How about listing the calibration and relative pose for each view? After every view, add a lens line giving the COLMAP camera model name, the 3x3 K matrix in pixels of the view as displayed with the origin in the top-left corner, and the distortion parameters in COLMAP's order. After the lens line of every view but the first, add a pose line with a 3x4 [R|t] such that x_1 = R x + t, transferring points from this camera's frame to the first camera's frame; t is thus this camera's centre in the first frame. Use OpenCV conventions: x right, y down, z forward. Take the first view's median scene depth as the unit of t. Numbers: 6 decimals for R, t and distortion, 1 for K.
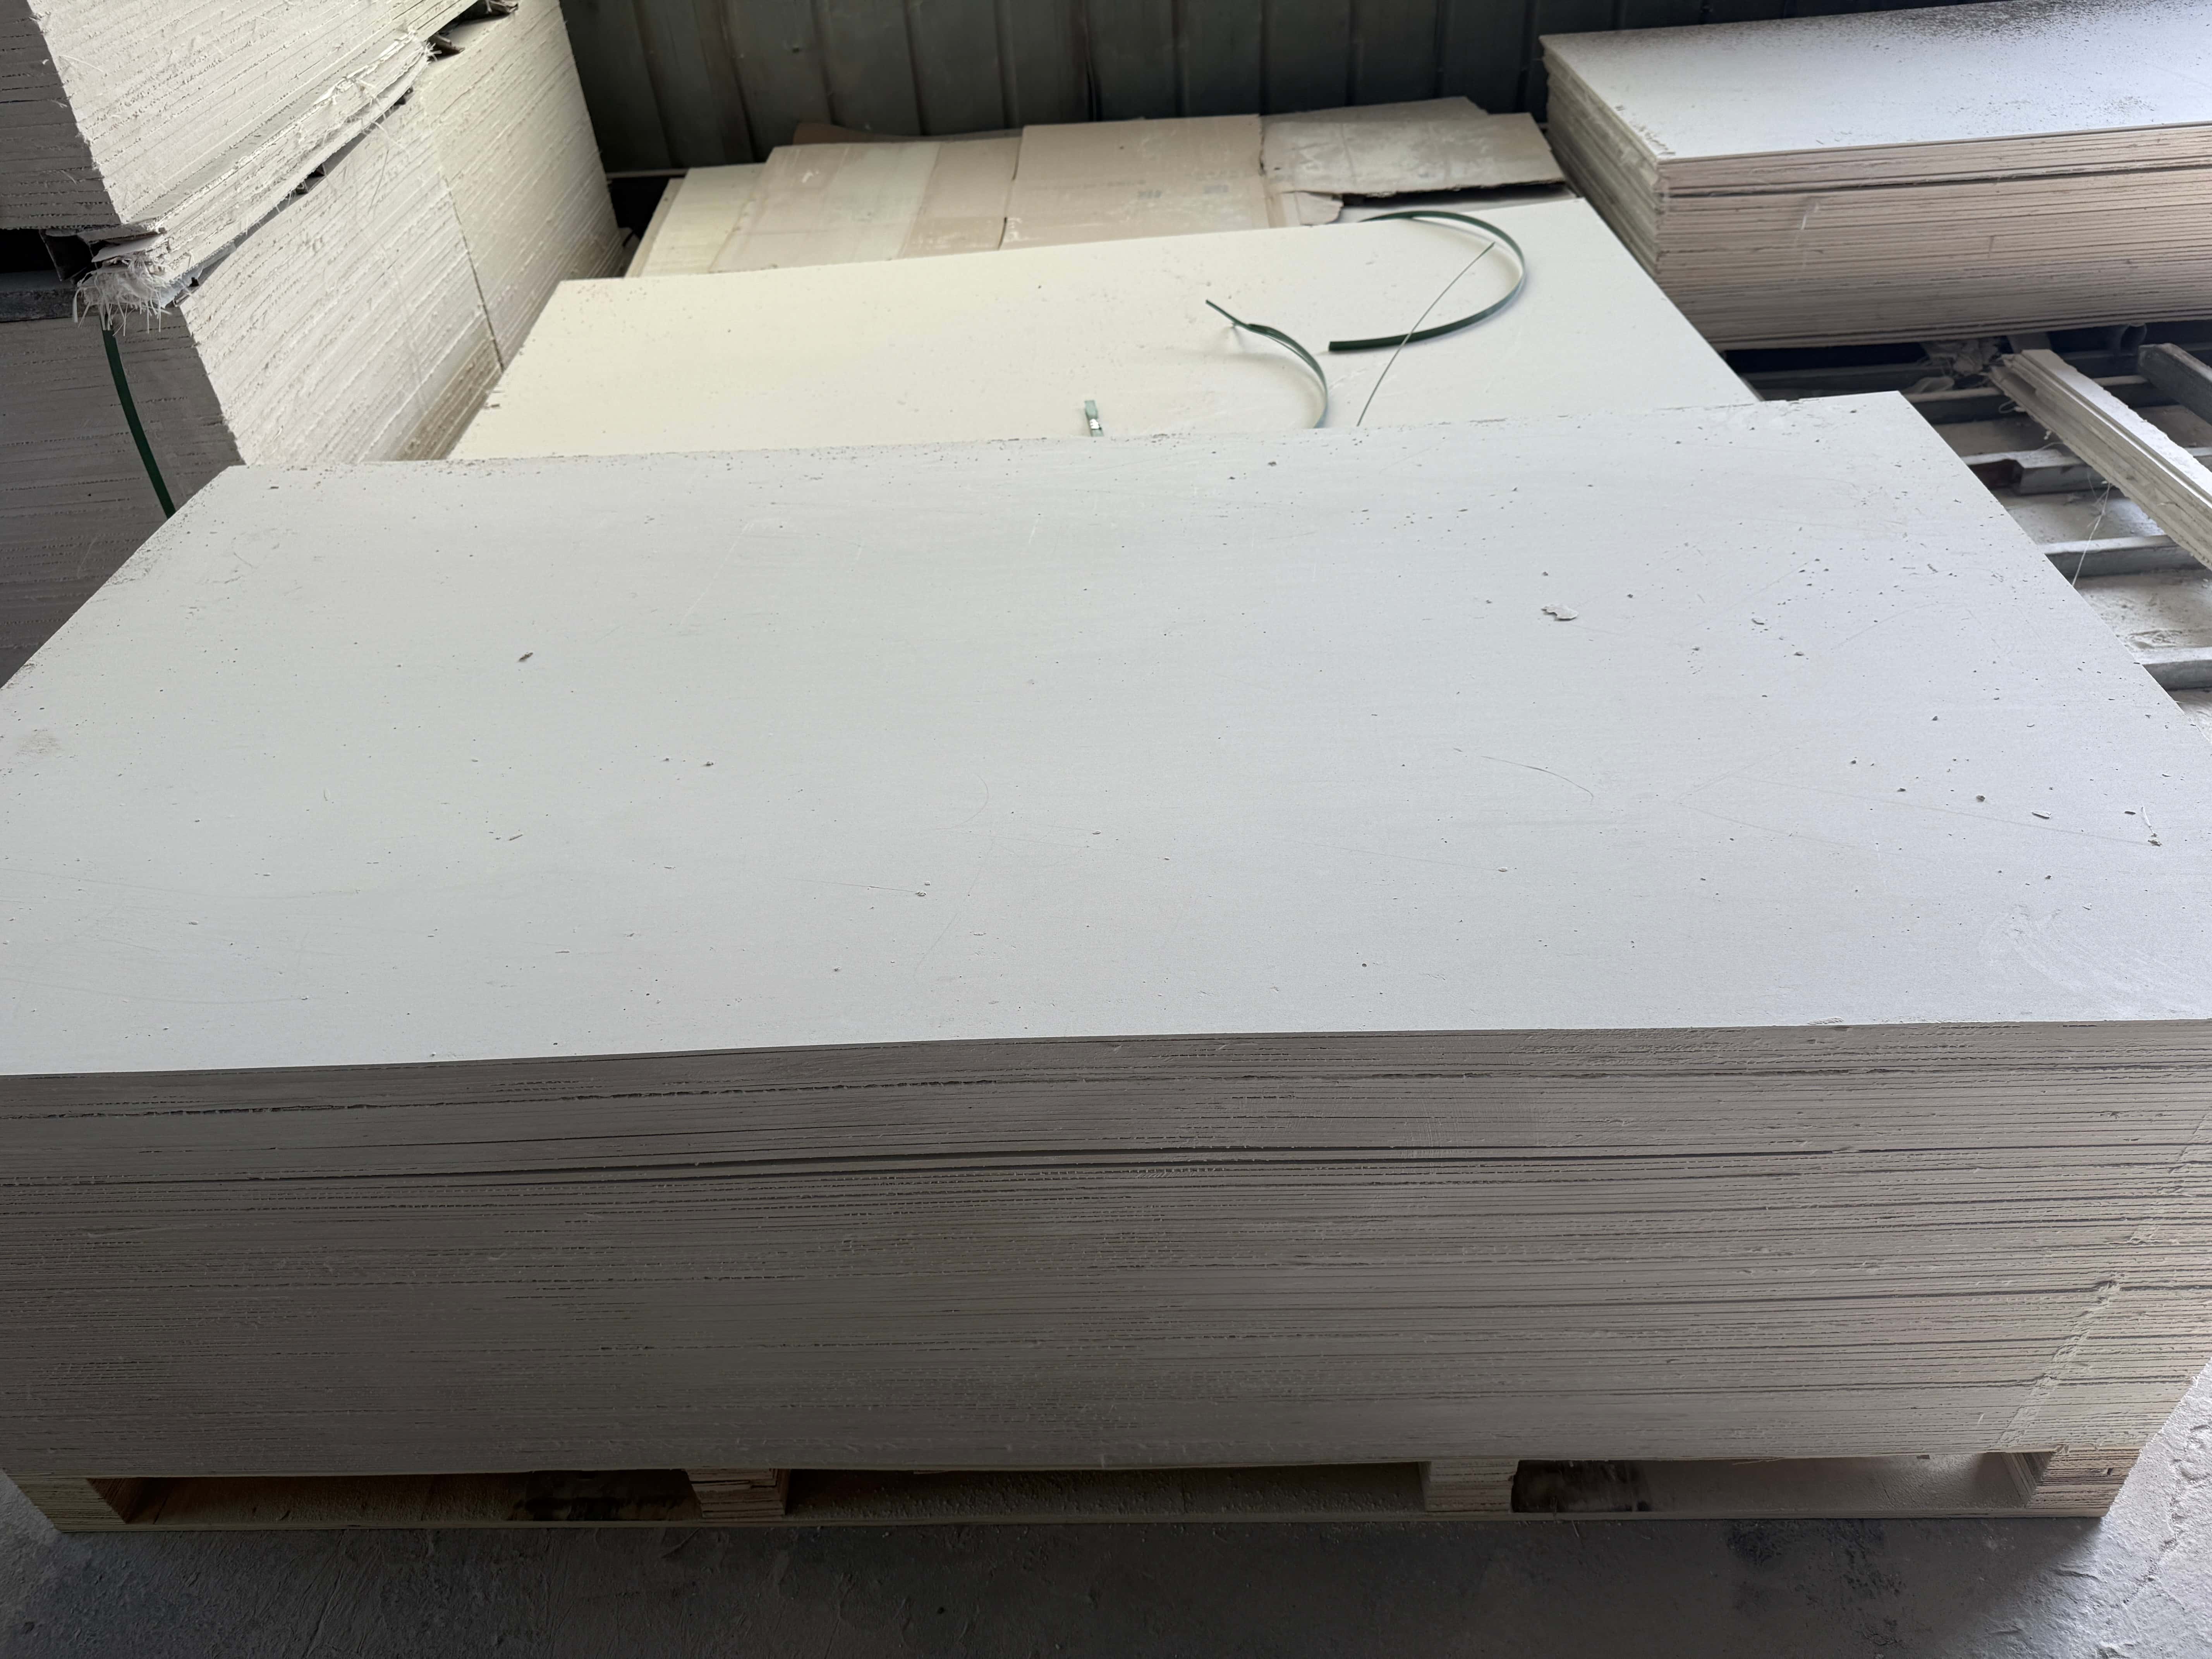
lens RADIAL K [[1565.3, 0, 1101.2], [0, 1565.3, 830.6], [0, 0, 1]] dist [0.016368, -0.021023]
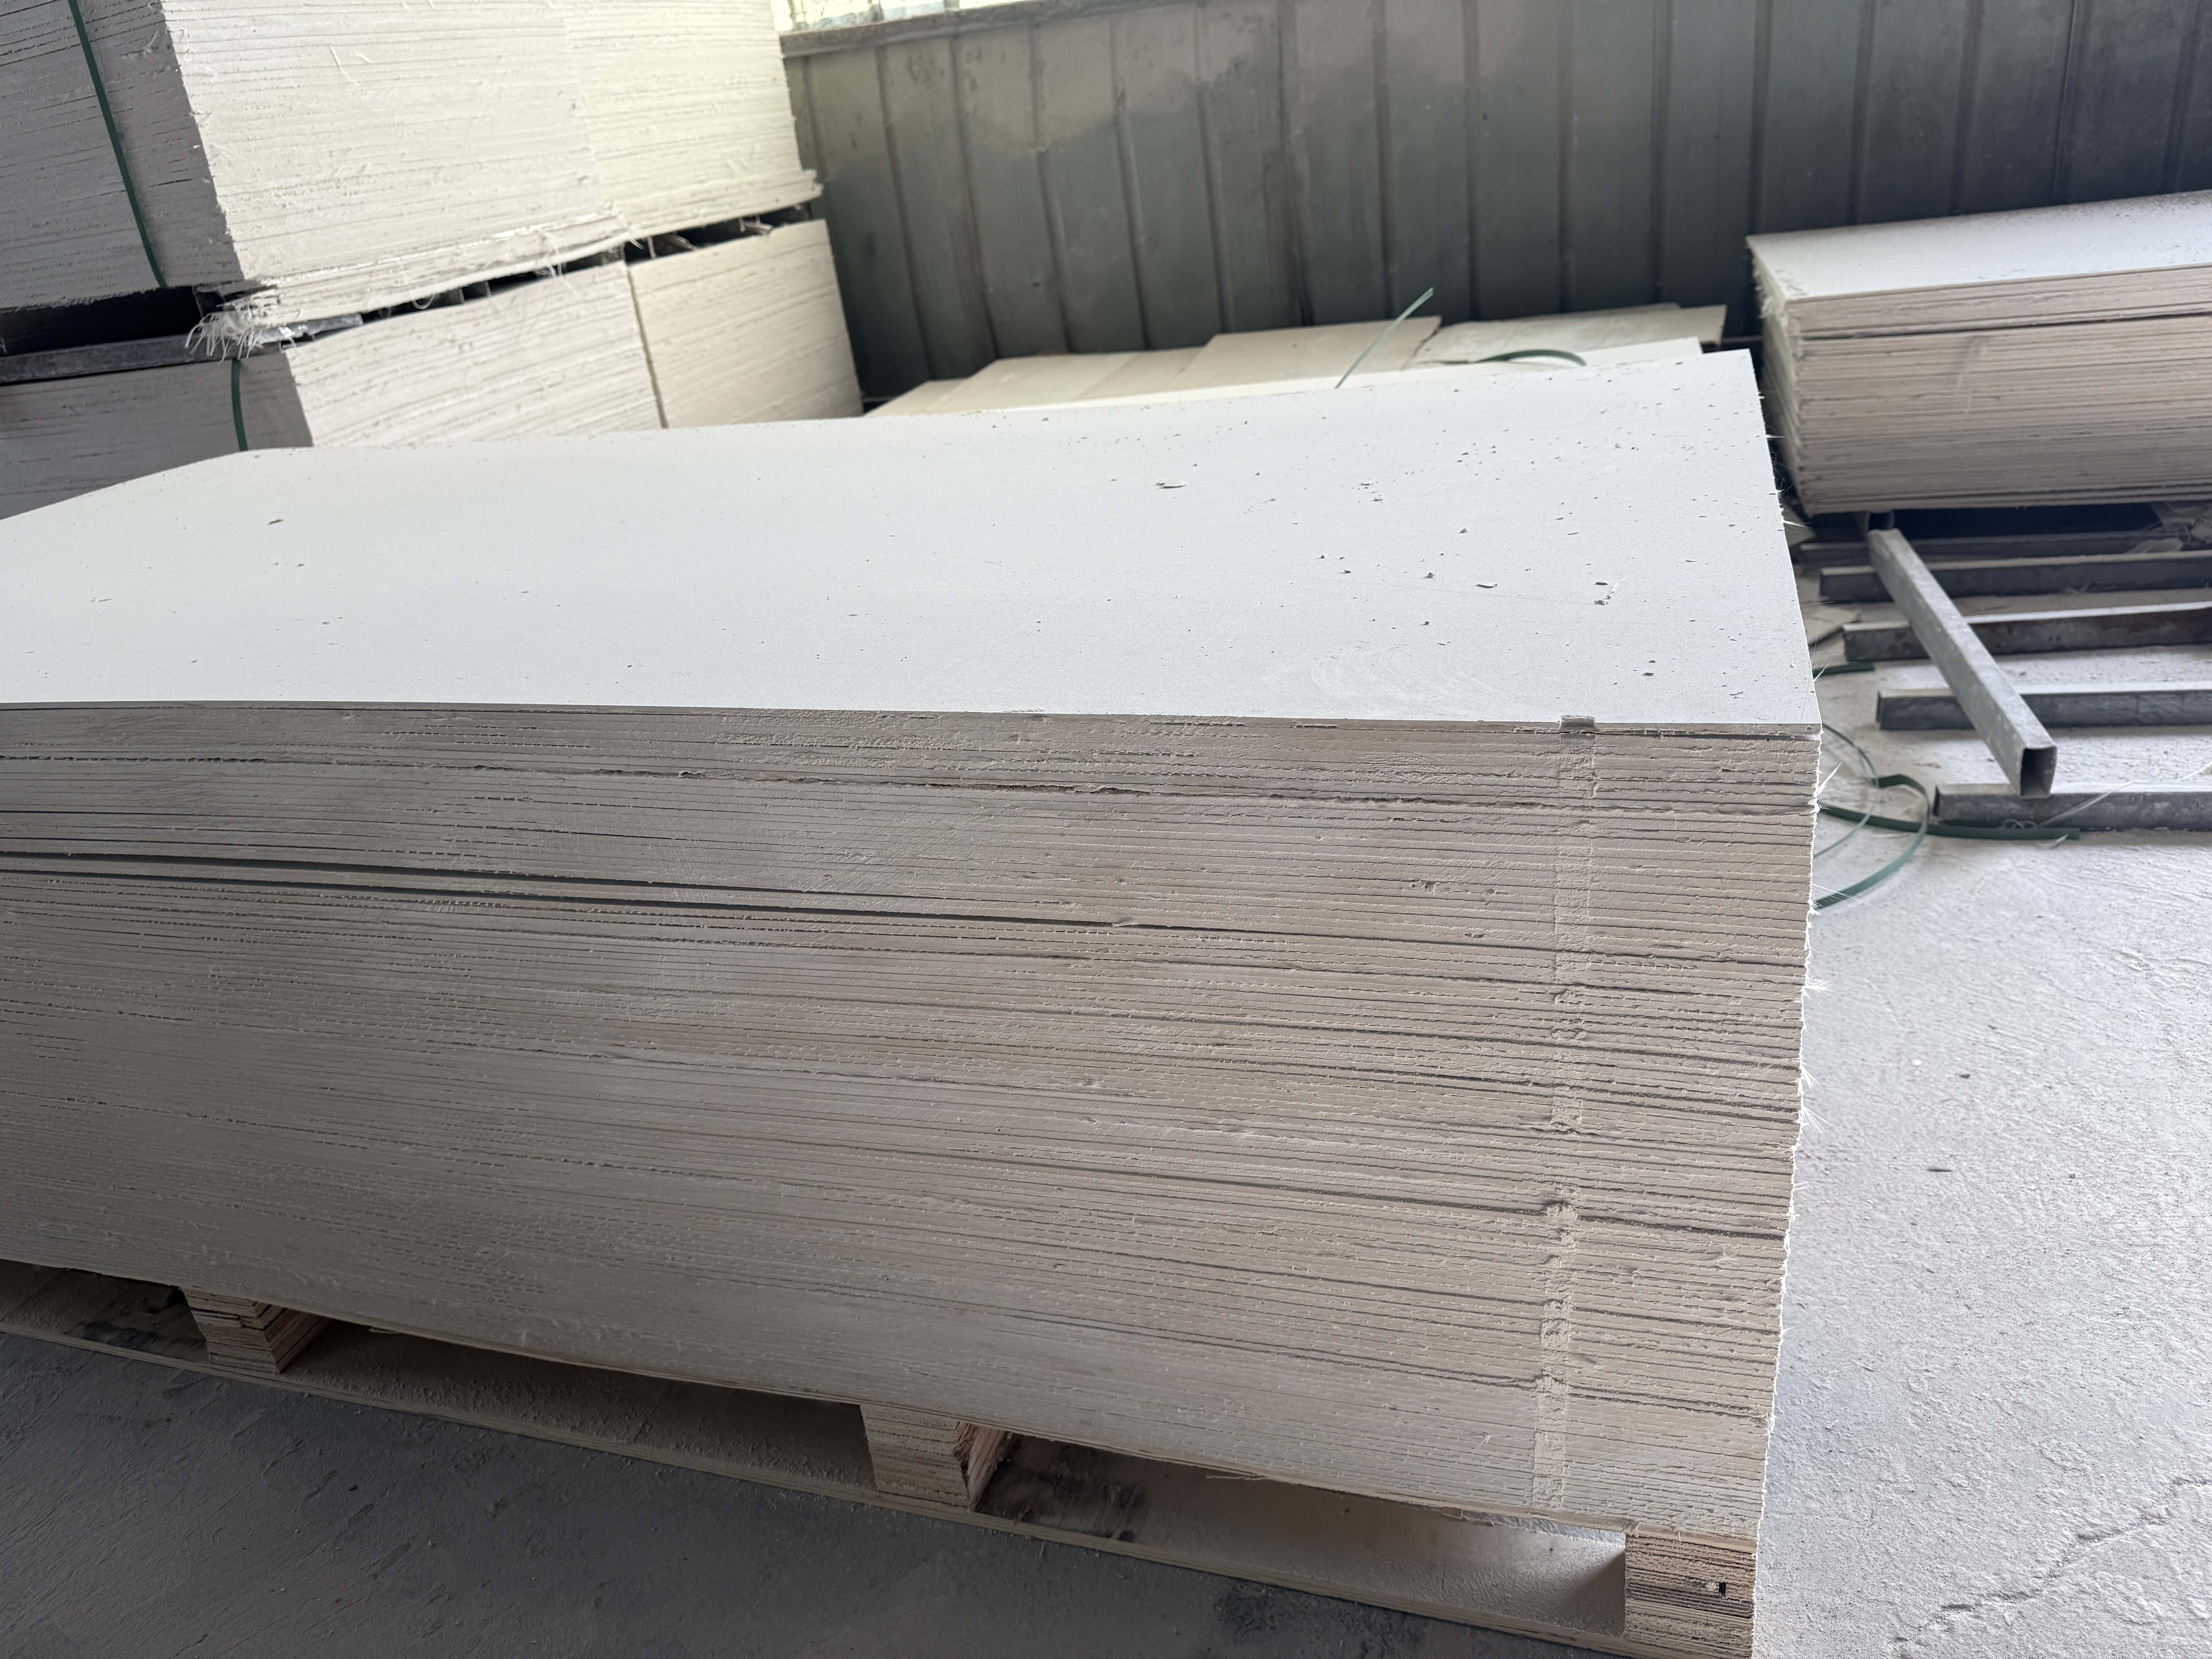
lens RADIAL K [[1565.3, 0, 1096.3], [0, 1565.3, 825.3], [0, 0, 1]] dist [0.016368, -0.021023]
pose [[0.952005, 0.070882, -0.297762, 0.526678], [-0.135700, 0.969726, -0.203018, 0.241823], [0.274358, 0.233681, 0.932803, 0.177203]]
